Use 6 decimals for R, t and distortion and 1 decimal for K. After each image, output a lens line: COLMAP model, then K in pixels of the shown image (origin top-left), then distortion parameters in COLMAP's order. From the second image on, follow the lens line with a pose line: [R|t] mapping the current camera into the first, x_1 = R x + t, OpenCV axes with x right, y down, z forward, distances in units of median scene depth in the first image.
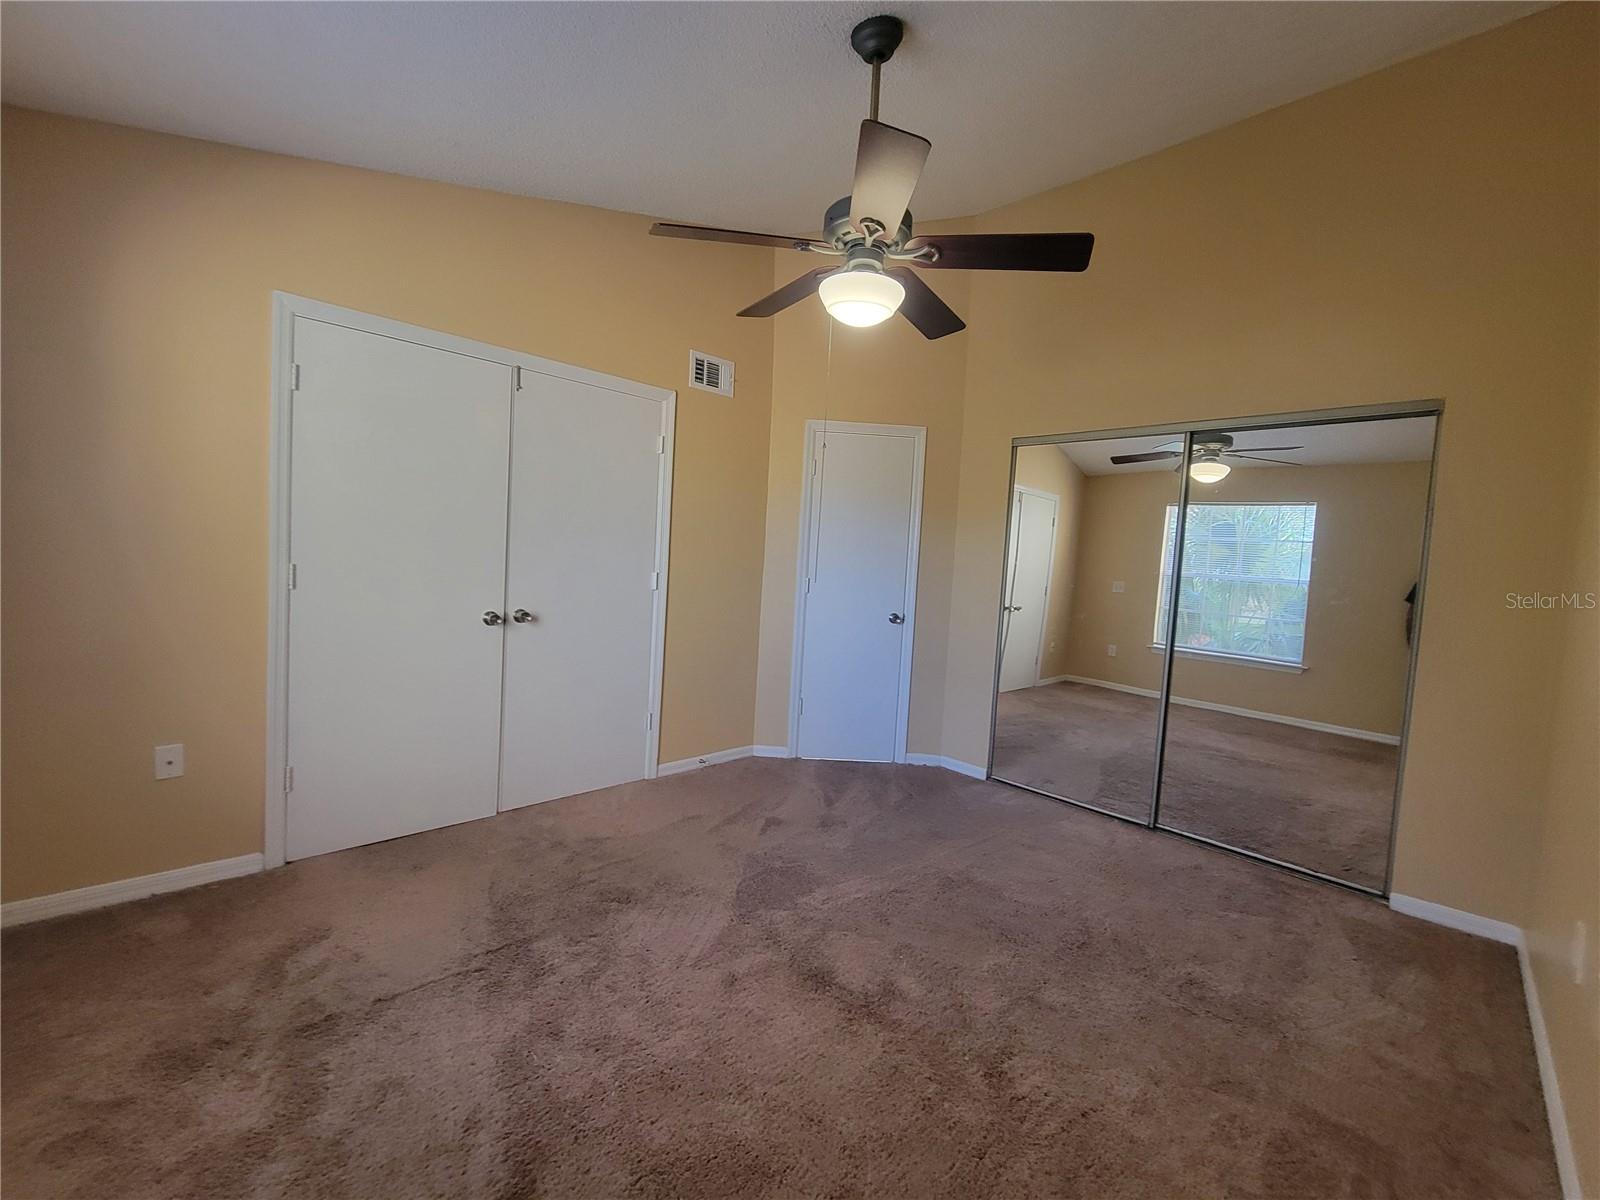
lens RADIAL K [[655.3, 0, 804.5], [0, 655.3, 597.1], [0, 0, 1]] dist [-0.000299, 0.000370]
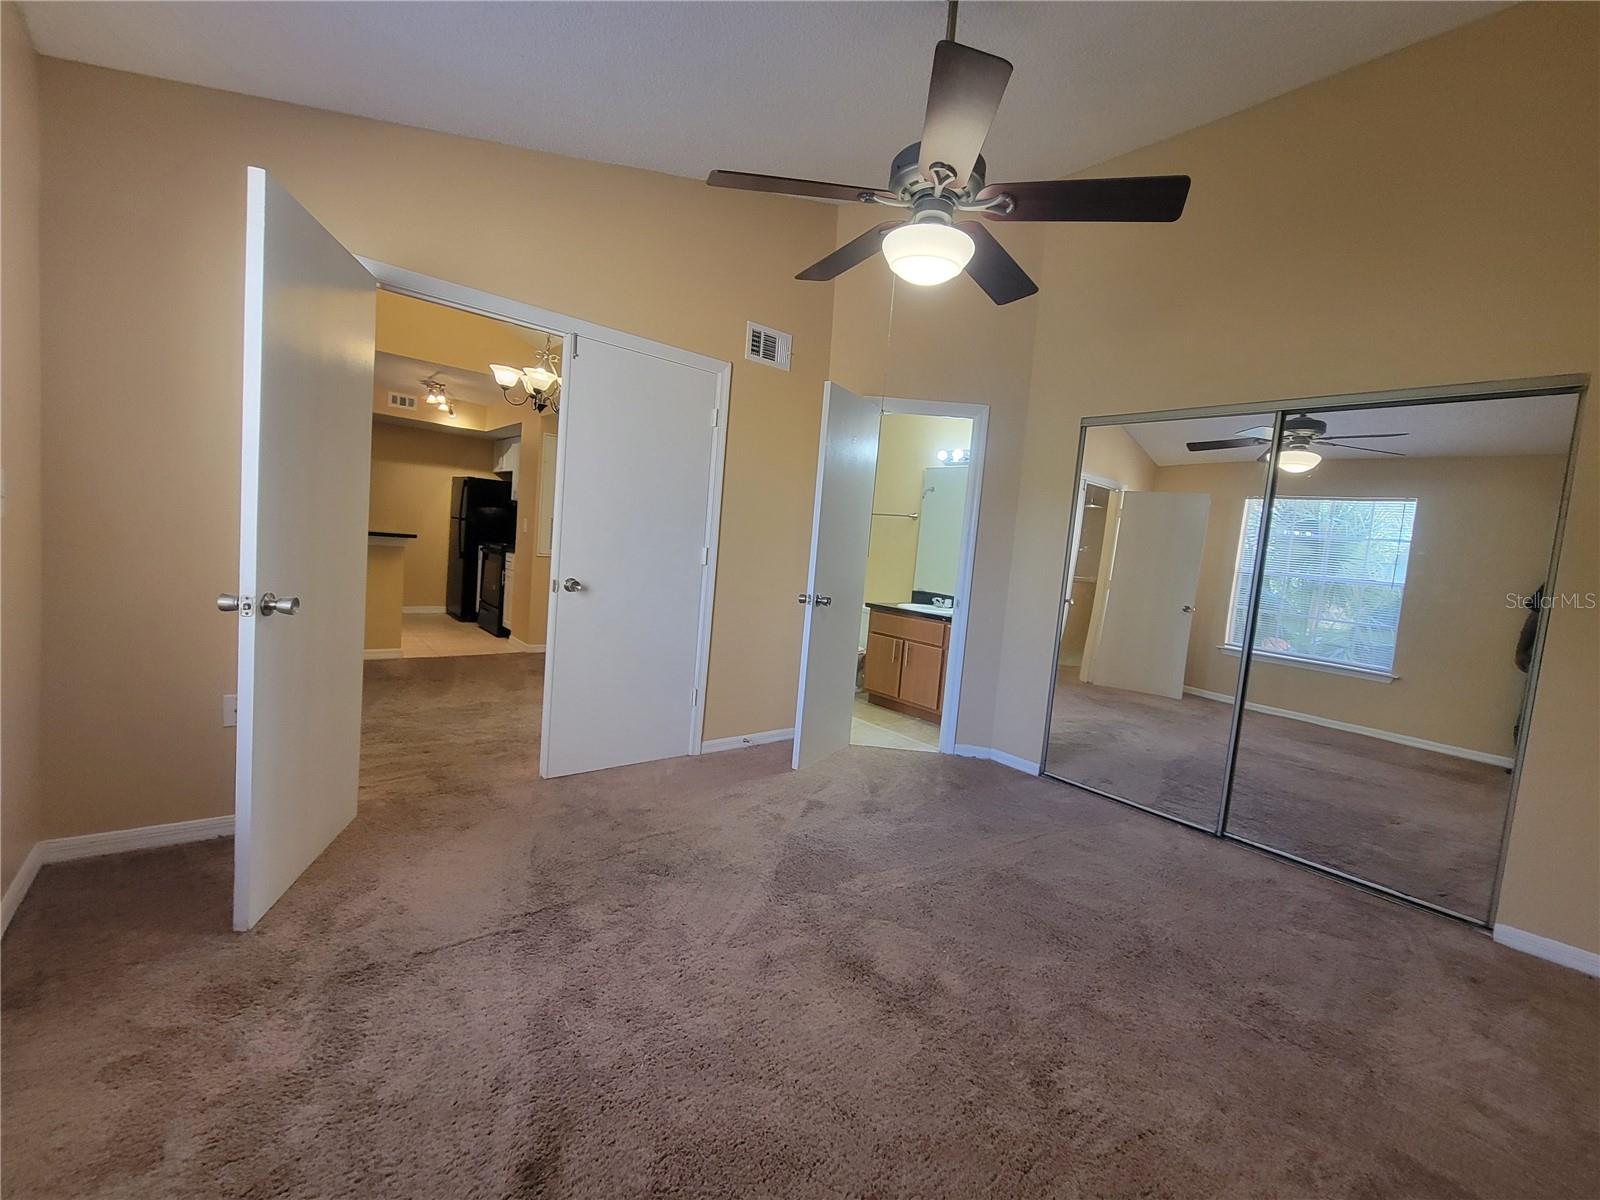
lens RADIAL K [[655.3, 0, 802.3], [0, 655.3, 596.8], [0, 0, 1]] dist [-0.000299, 0.000370]
pose [[0.996186, 0.034591, -0.080108, 0.000129], [-0.033322, 0.999298, 0.017119, 0.025566], [0.080644, -0.014384, 0.996639, 0.042371]]
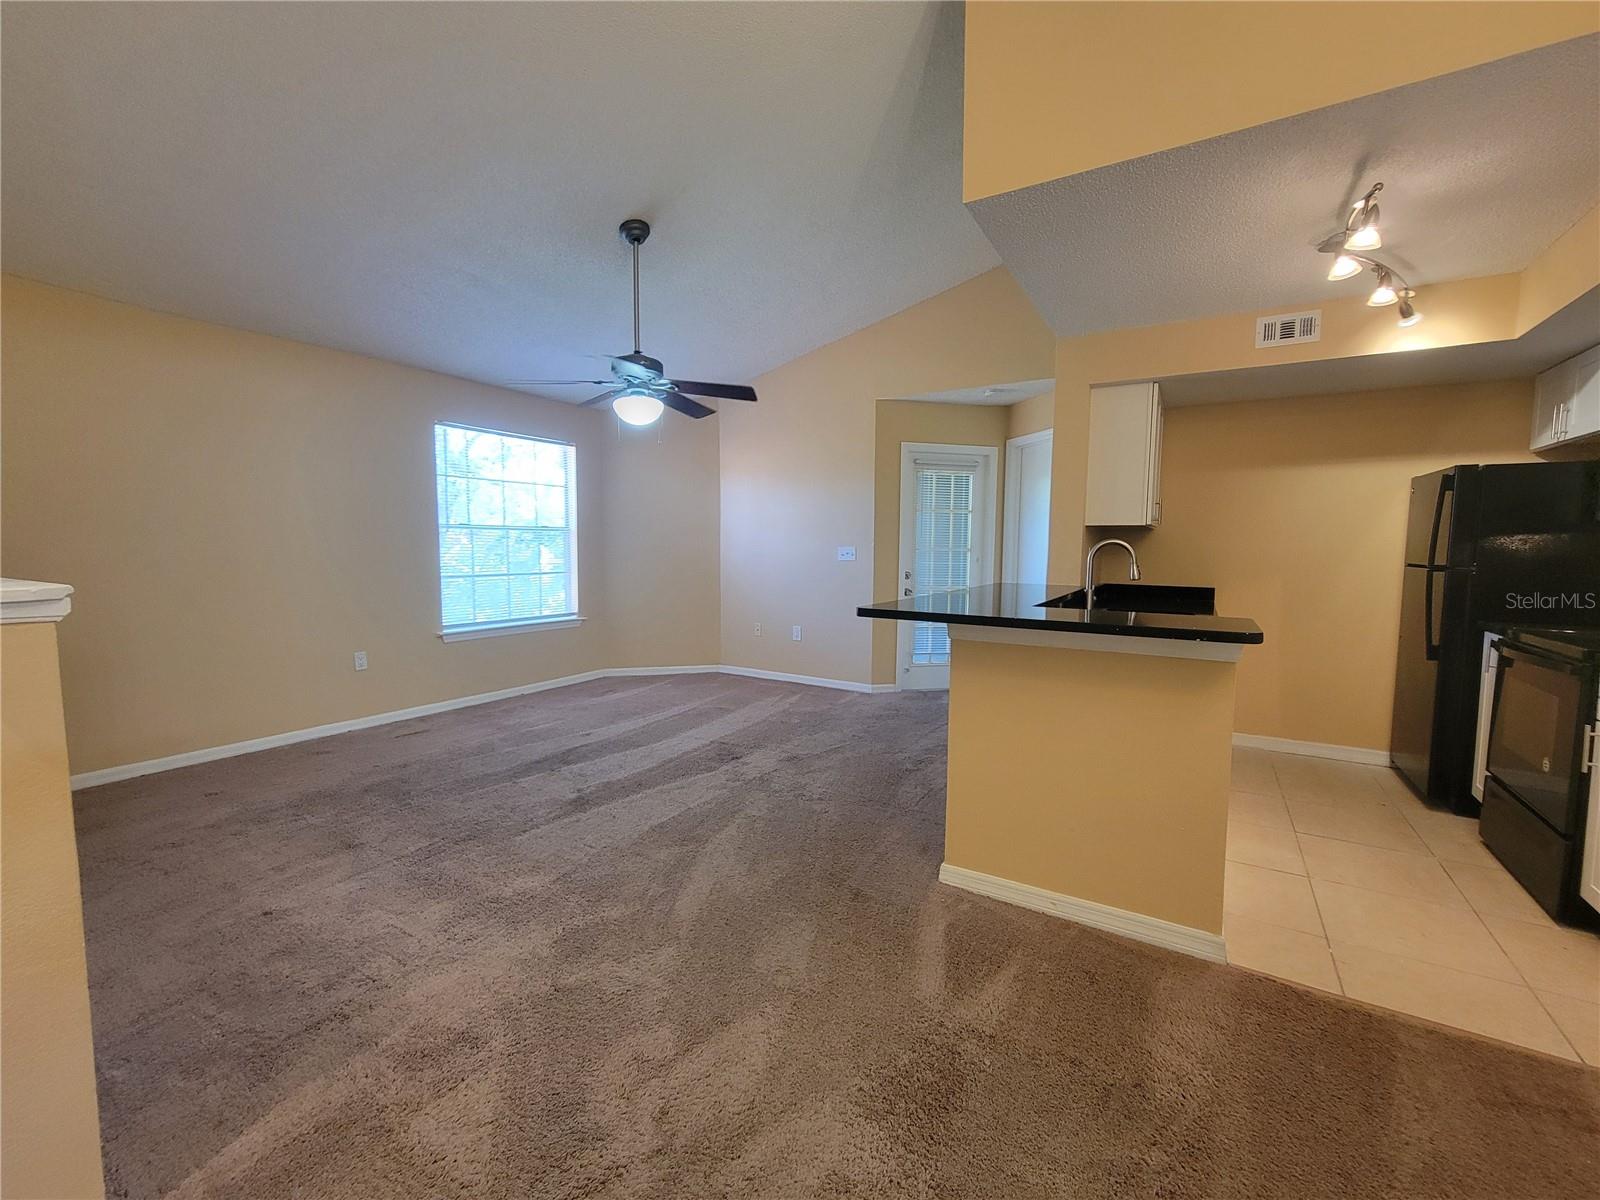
lens RADIAL K [[655.3, 0, 809.0], [0, 655.3, 595.2], [0, 0, 1]] dist [-0.000299, 0.000370]
pose [[0.239692, 0.022255, -0.970594, -0.442937], [-0.047364, 0.998815, 0.011205, -0.055952], [0.969693, 0.043286, 0.240462, 0.756479]]
